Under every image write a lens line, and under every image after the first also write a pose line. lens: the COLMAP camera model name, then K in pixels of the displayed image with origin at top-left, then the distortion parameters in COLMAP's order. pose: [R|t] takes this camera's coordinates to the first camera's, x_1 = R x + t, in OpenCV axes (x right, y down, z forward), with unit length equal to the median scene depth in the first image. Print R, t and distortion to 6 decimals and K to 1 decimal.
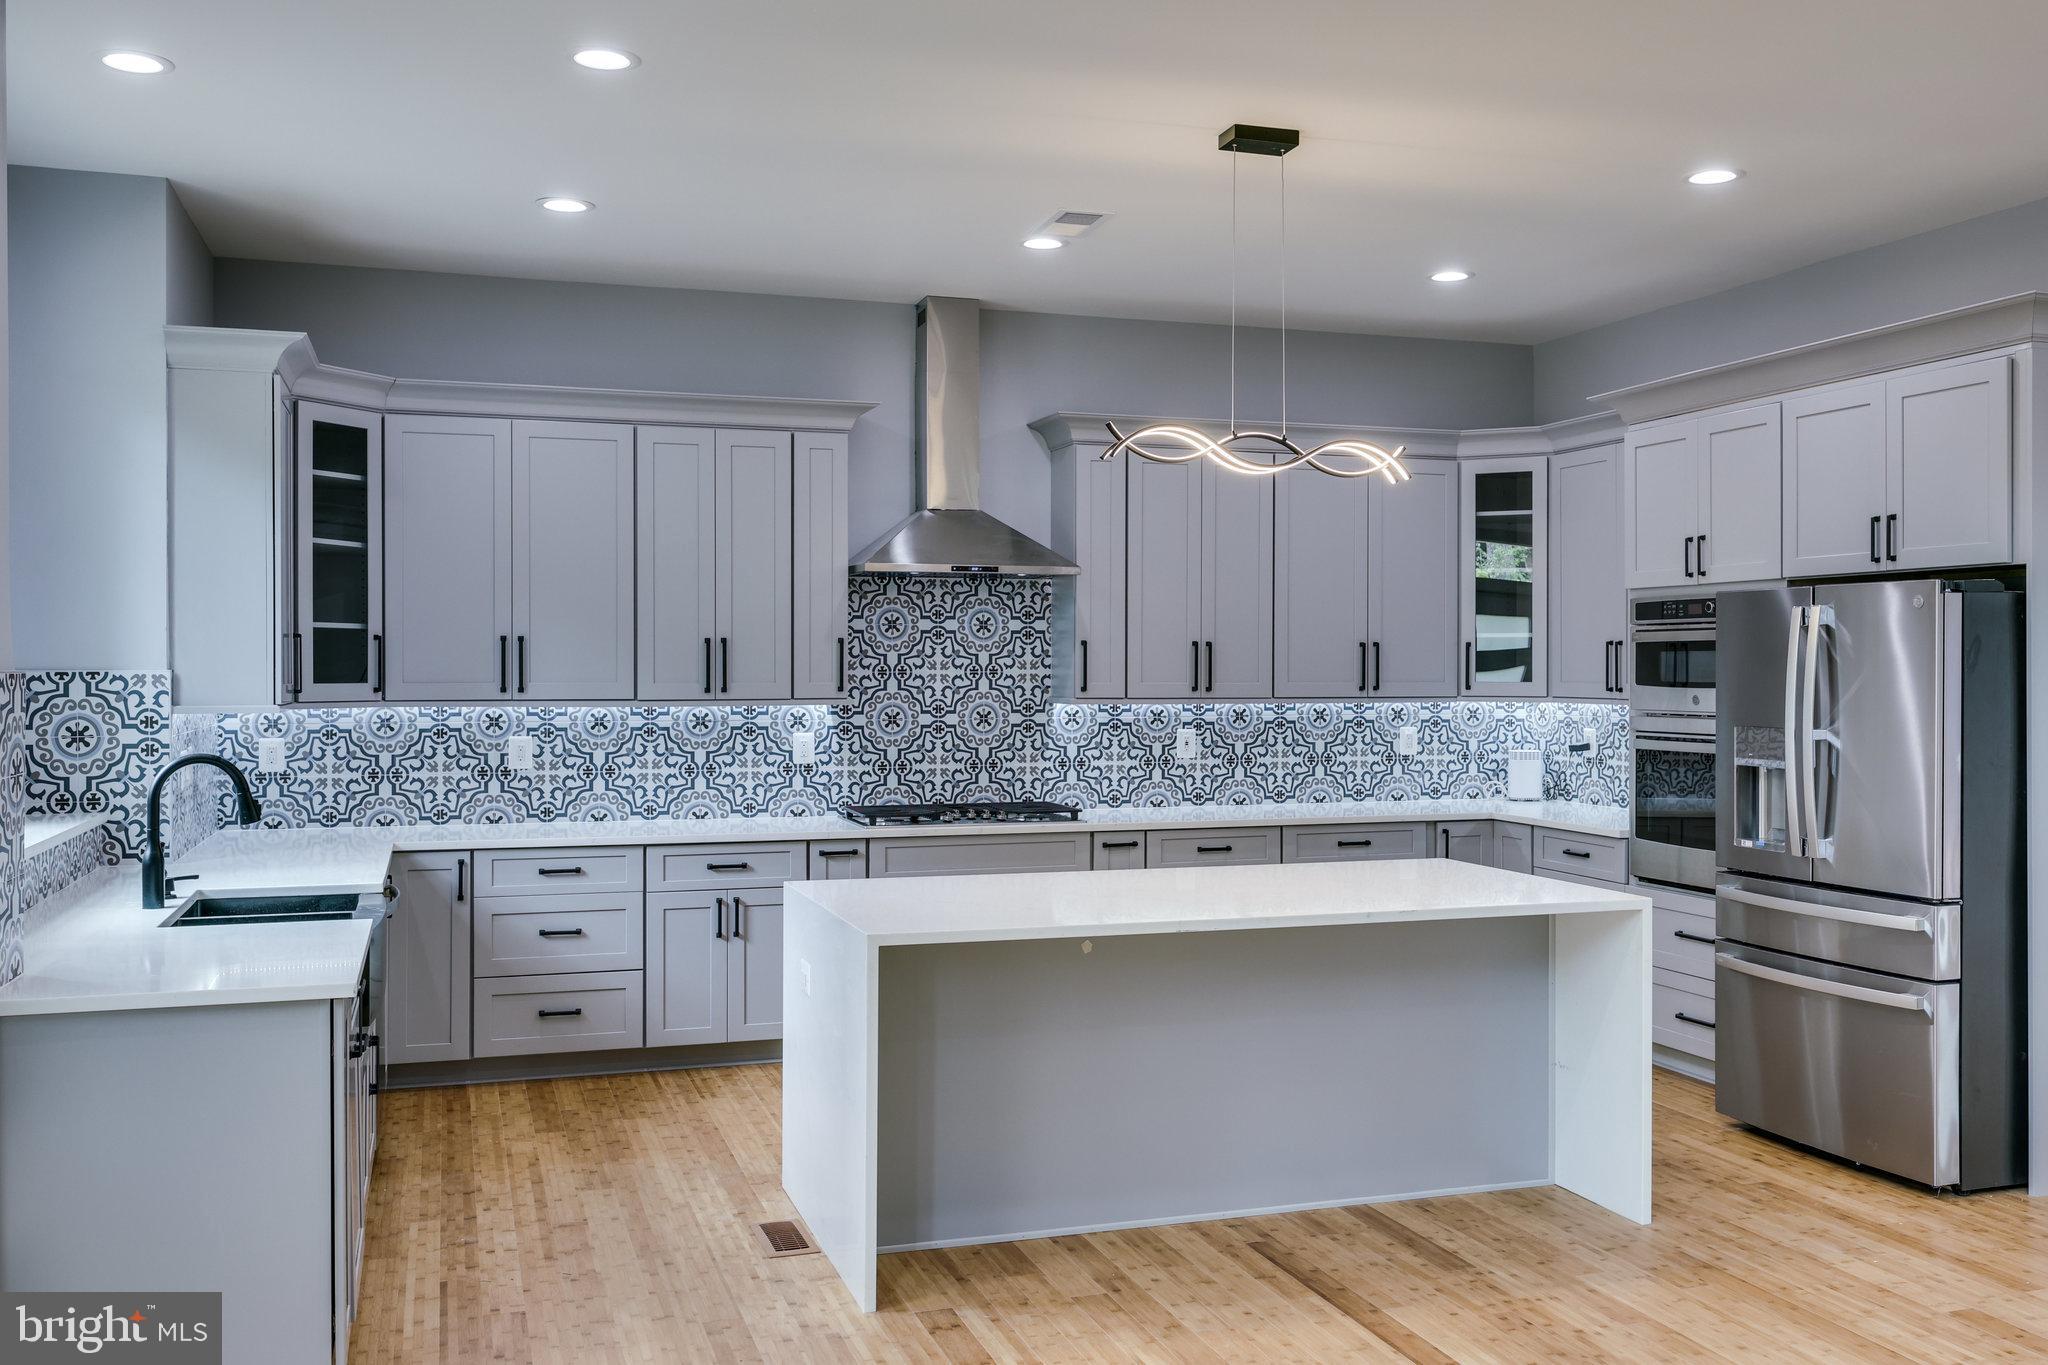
lens RADIAL K [[1768.1, 0, 1021.7], [0, 1768.1, 673.2], [0, 0, 1]] dist [-0.000526, 0.002492]
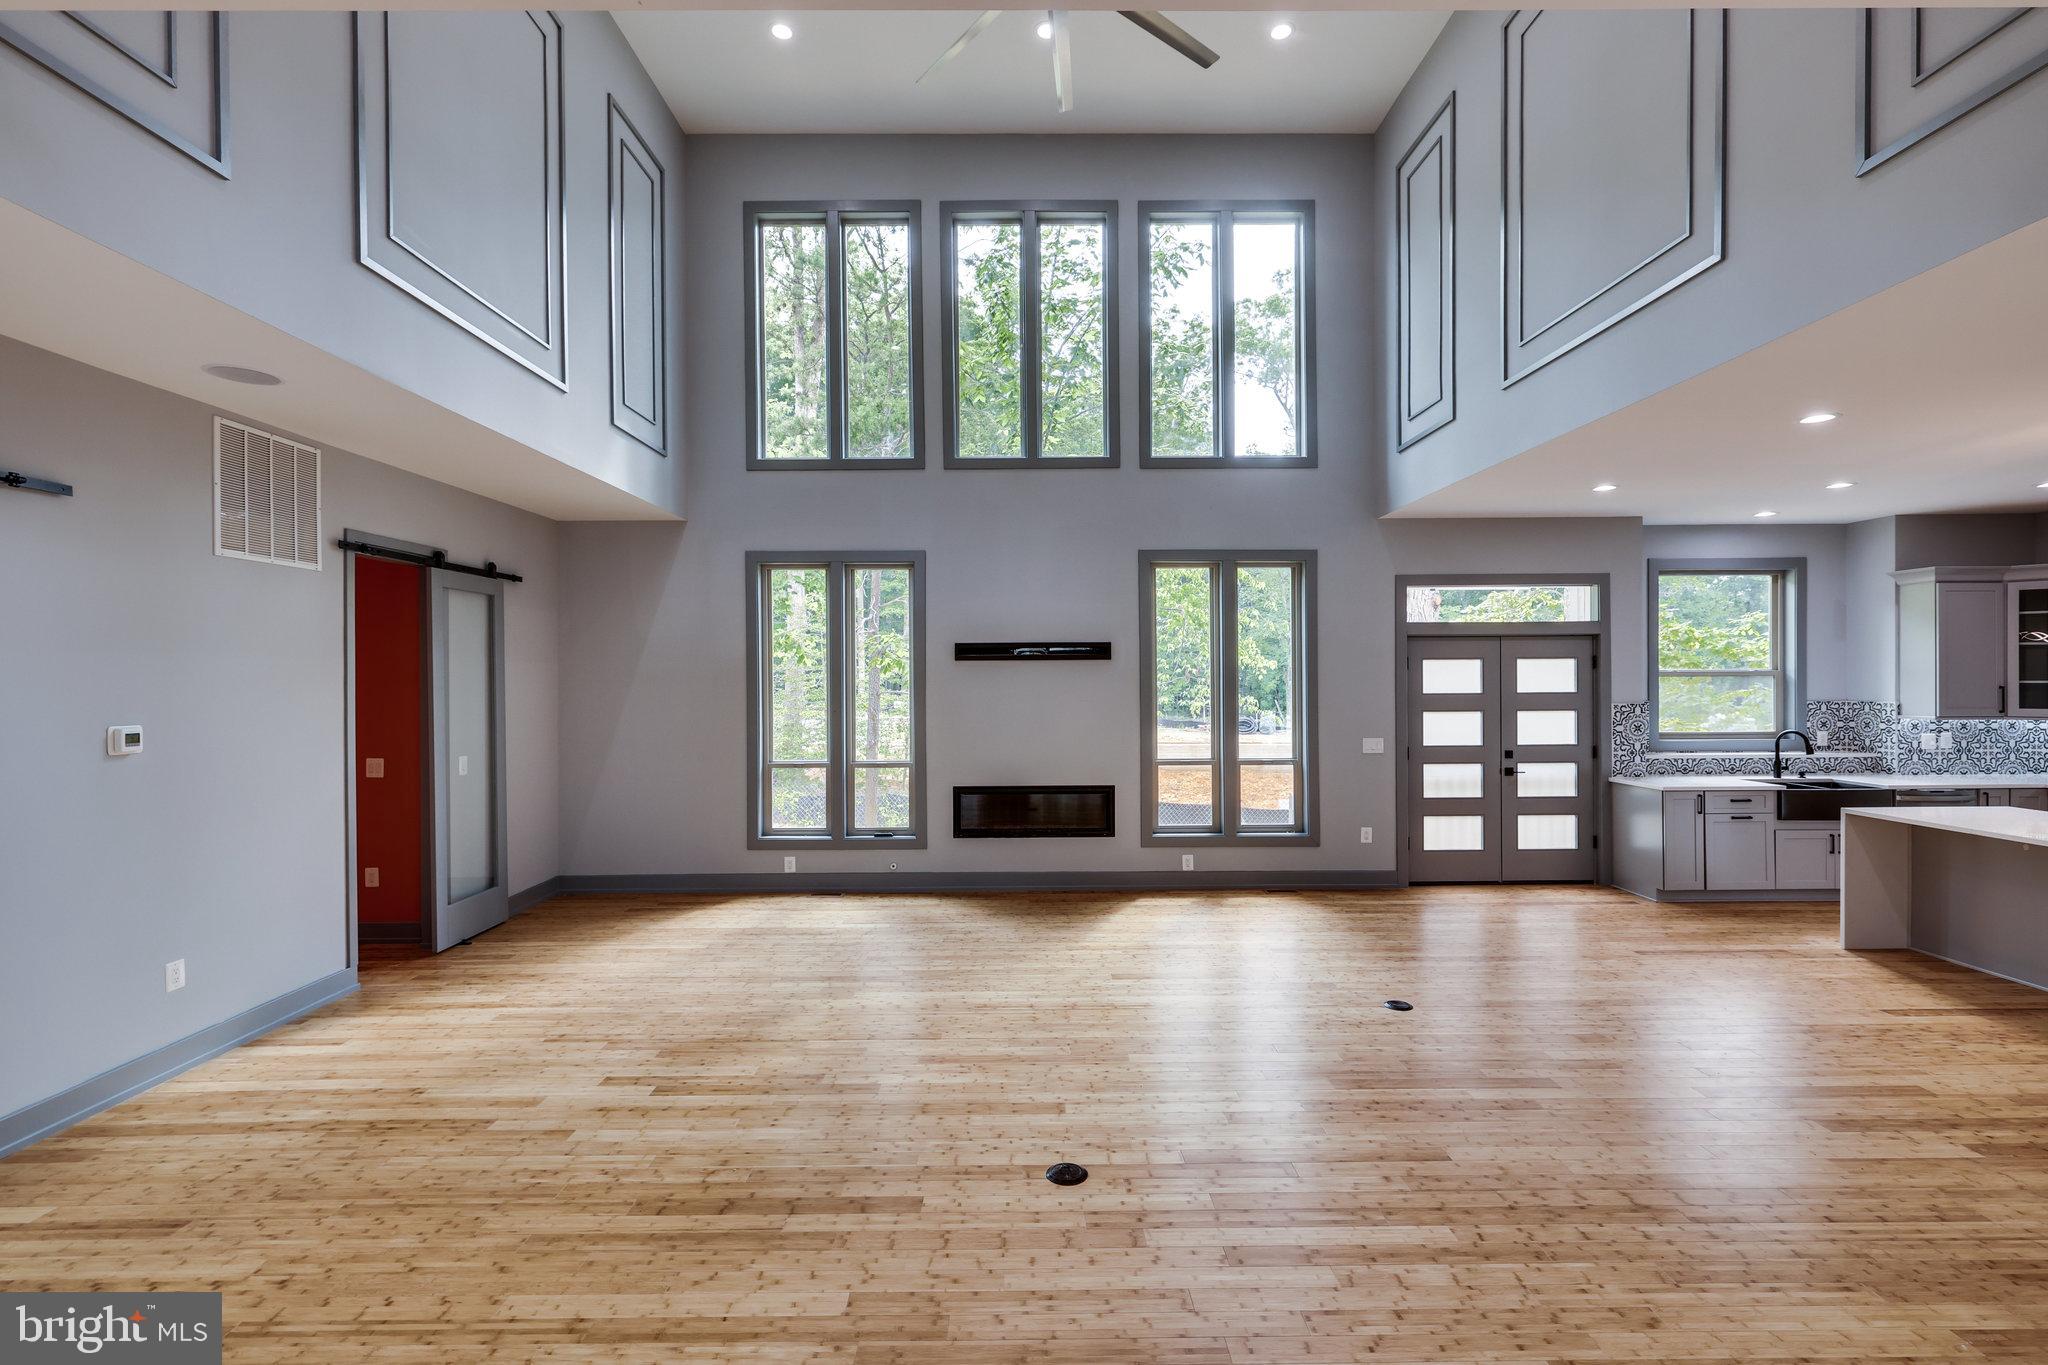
lens RADIAL K [[920.2, 0, 1024.0], [0, 920.2, 682.5], [0, 0, 1]] dist [-0.000093, 0.000124]
pose [[-0.302823, 0.005448, -0.953031, 1.045739], [0.003213, 0.999984, 0.004696, -0.035017], [0.953041, -0.001640, -0.302836, 0.151998]]
